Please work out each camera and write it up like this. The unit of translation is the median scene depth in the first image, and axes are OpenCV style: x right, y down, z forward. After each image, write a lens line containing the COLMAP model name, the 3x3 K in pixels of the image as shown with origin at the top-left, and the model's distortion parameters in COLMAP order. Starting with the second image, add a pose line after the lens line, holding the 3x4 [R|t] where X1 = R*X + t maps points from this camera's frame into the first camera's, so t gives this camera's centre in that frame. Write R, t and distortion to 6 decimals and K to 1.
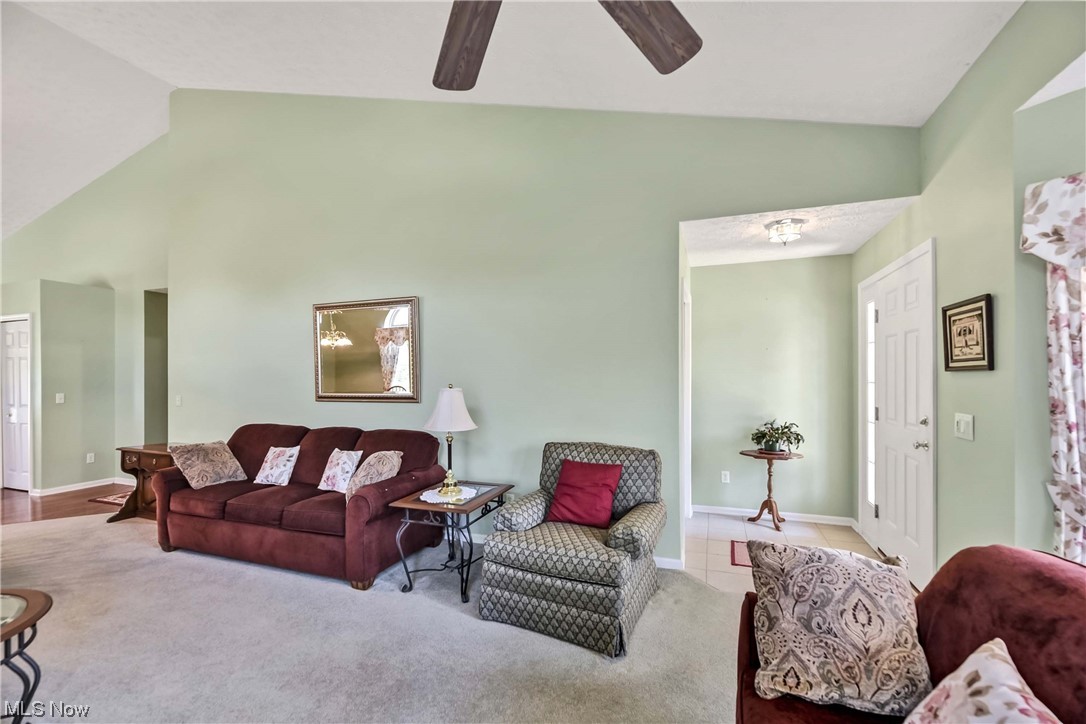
lens RADIAL K [[458.2, 0, 552.0], [0, 458.2, 375.2], [0, 0, 1]] dist [-0.000415, -0.000431]
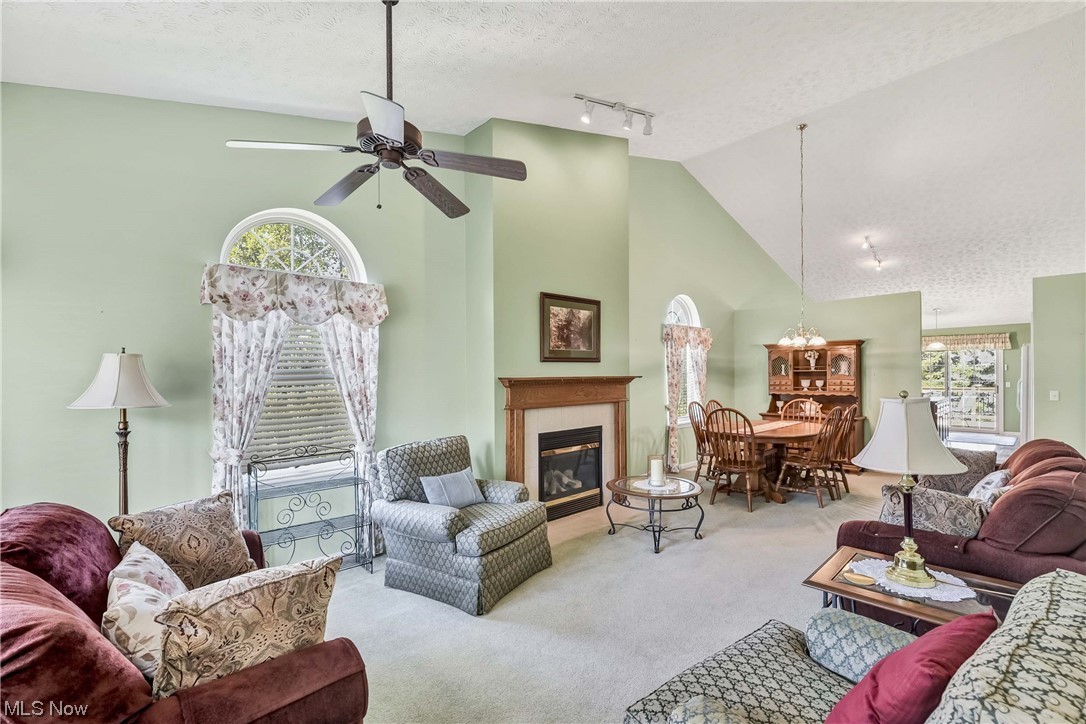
lens RADIAL K [[468.4, 0, 549.5], [0, 468.4, 376.4], [0, 0, 1]] dist [-0.001232, -0.000016]
pose [[-0.454661, 0.008096, -0.890628, 0.489099], [0.006597, 0.999962, 0.005722, -0.006472], [0.890640, -0.003274, -0.454697, 0.809938]]
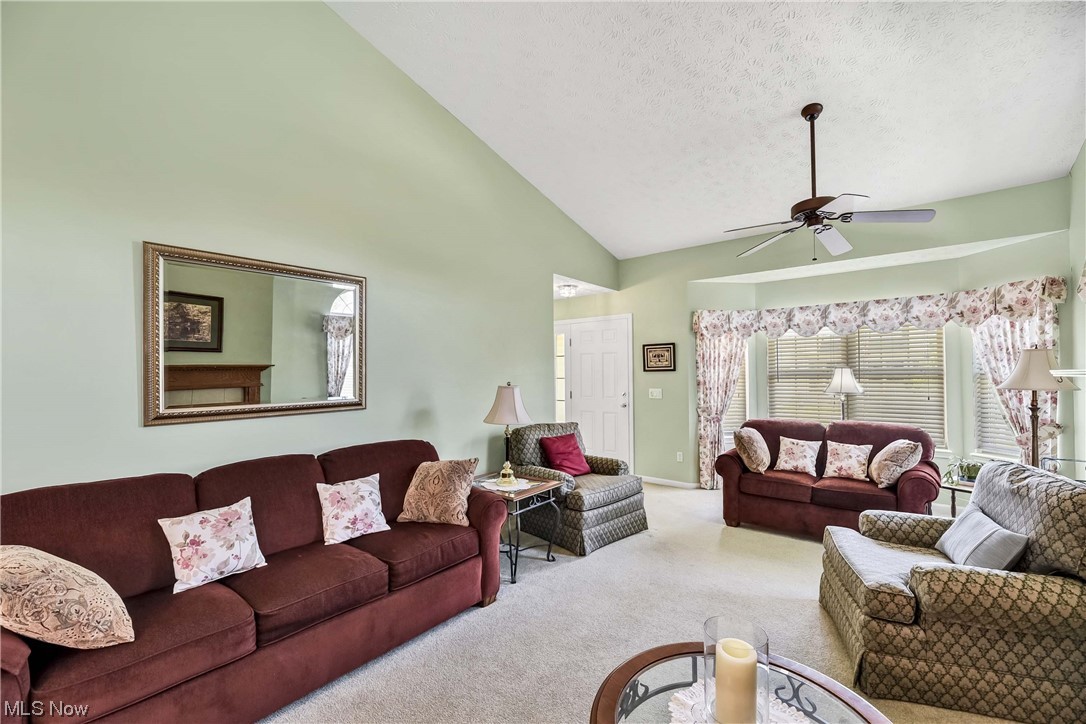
lens RADIAL K [[446.7, 0, 547.4], [0, 446.7, 368.9], [0, 0, 1]] dist [0.000143, -0.006519]
pose [[0.332264, 0.008978, 0.943144, -1.111511], [0.008649, 0.999884, -0.012565, 0.002216], [-0.943147, 0.012333, 0.332148, 0.522803]]
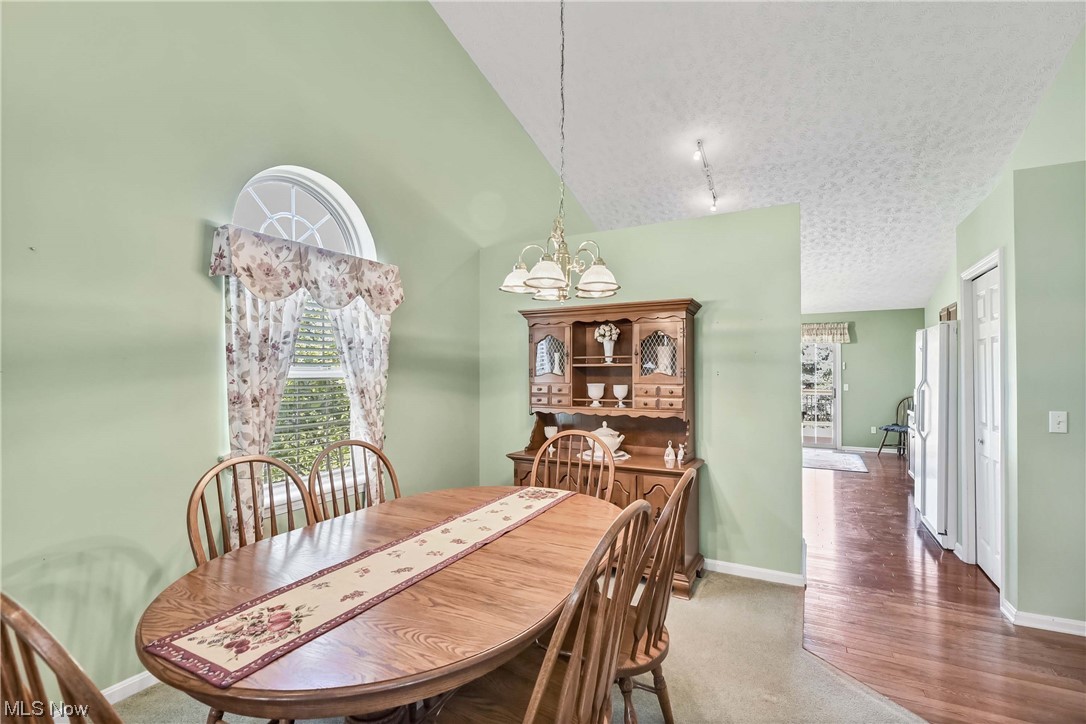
lens RADIAL K [[487.5, 0, 554.6], [0, 487.5, 368.6], [0, 0, 1]] dist [0.001223, -0.000226]
pose [[-0.141940, -0.005491, -0.989860, -0.861601], [-0.000336, 0.999985, -0.005499, 0.001069], [0.989875, -0.000448, -0.141940, 0.942790]]
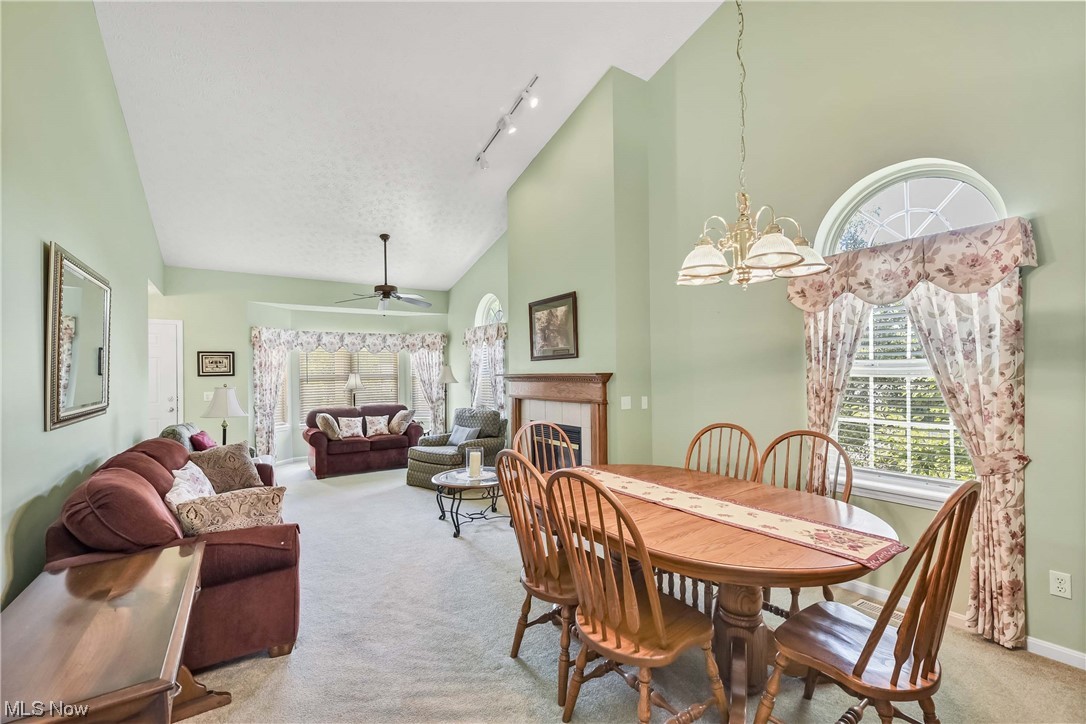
lens RADIAL K [[461.2, 0, 545.2], [0, 461.2, 369.1], [0, 0, 1]] dist [-0.000834, -0.000181]
pose [[-0.802016, 0.017037, 0.597059, -1.655500], [0.014641, 0.999854, -0.008864, 0.001680], [-0.597123, 0.001632, -0.802148, 1.417644]]
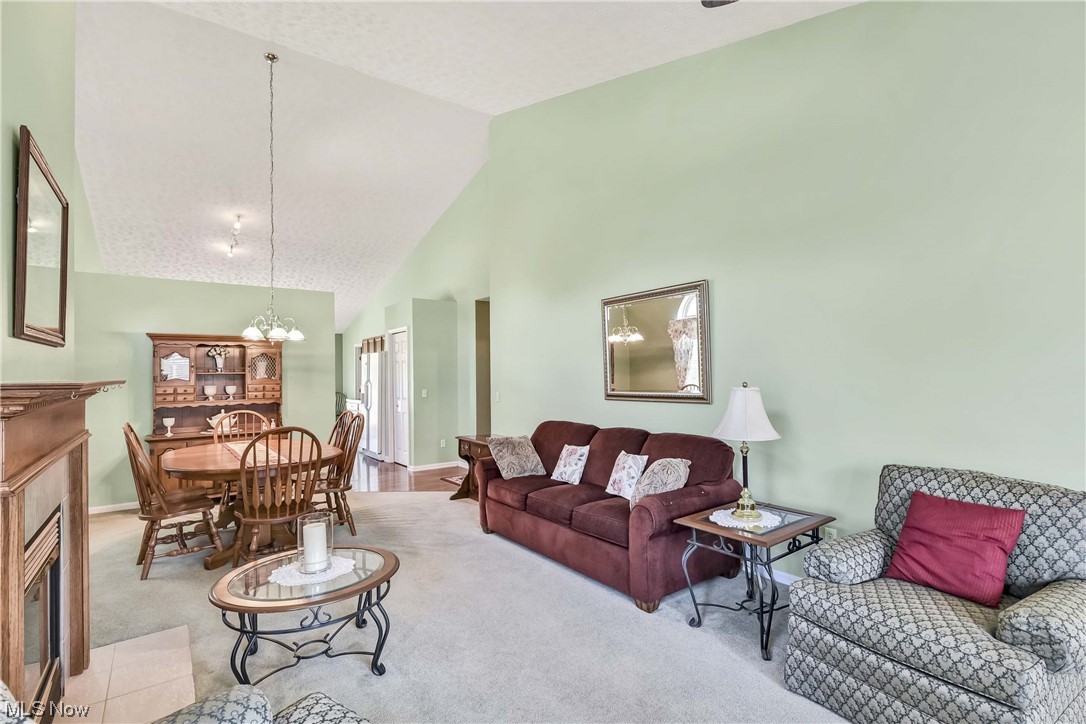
lens RADIAL K [[516.8, 0, 569.5], [0, 516.8, 366.9], [0, 0, 1]] dist [0.005187, -0.005706]
pose [[0.843108, -0.015429, -0.537523, 0.009081], [0.010726, 0.999872, -0.011875, -0.000452], [0.537637, 0.004247, 0.843165, 0.055962]]
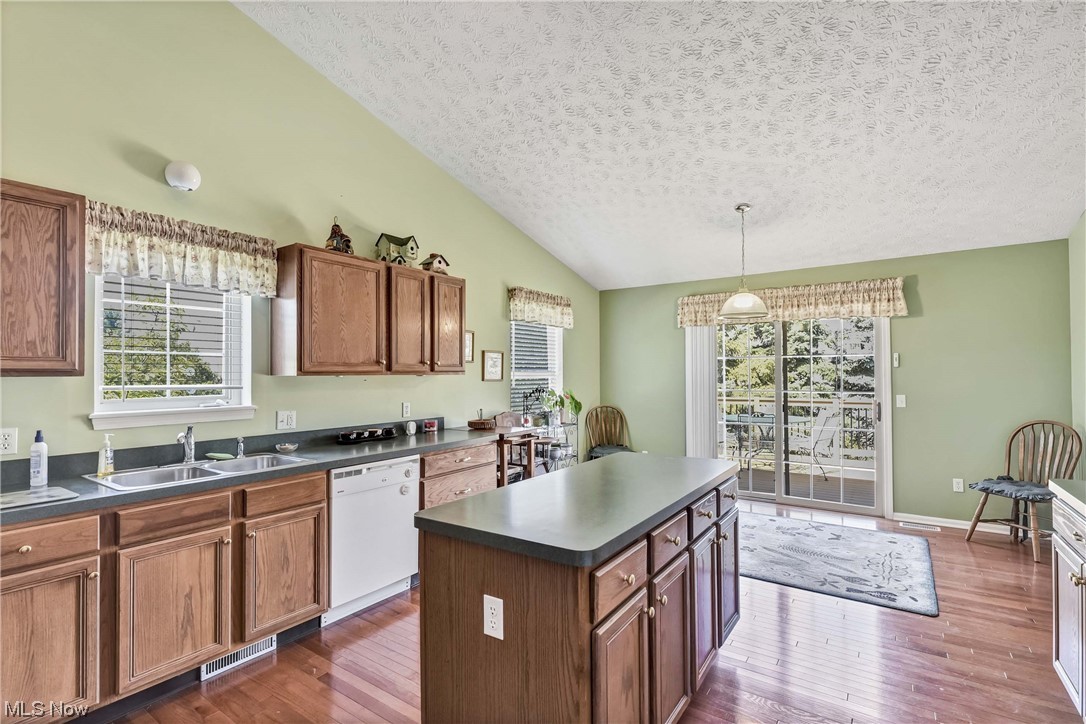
lens RADIAL K [[494.3, 0, 551.8], [0, 494.3, 370.0], [0, 0, 1]] dist [-0.000213, -0.000863]
pose [[-0.265913, -0.006203, -0.963977, -2.042022], [0.005192, 0.999956, -0.007867, 0.004483], [0.963983, -0.007097, -0.265869, 1.528774]]
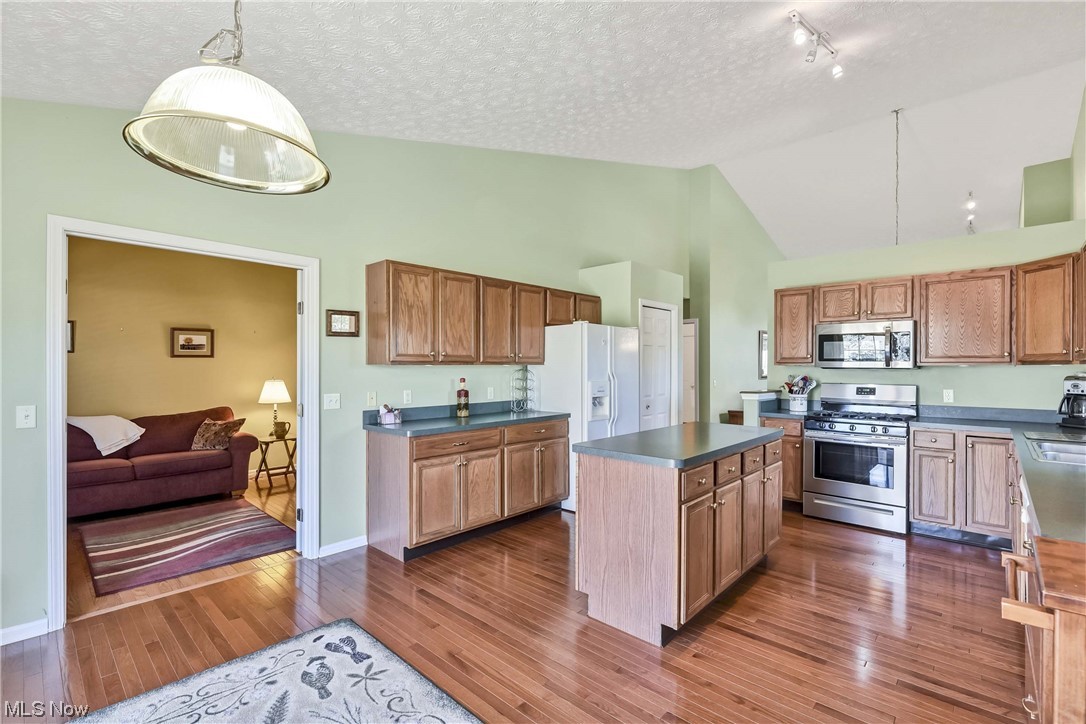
lens RADIAL K [[493.0, 0, 543.0], [0, 493.0, 362.0], [0, 0, 1]] dist [0.008278, -0.000217]
pose [[0.410341, 0.011001, 0.911866, -3.797401], [-0.000456, 0.999930, -0.011858, 0.012991], [-0.911932, 0.004450, 0.410317, 1.285742]]
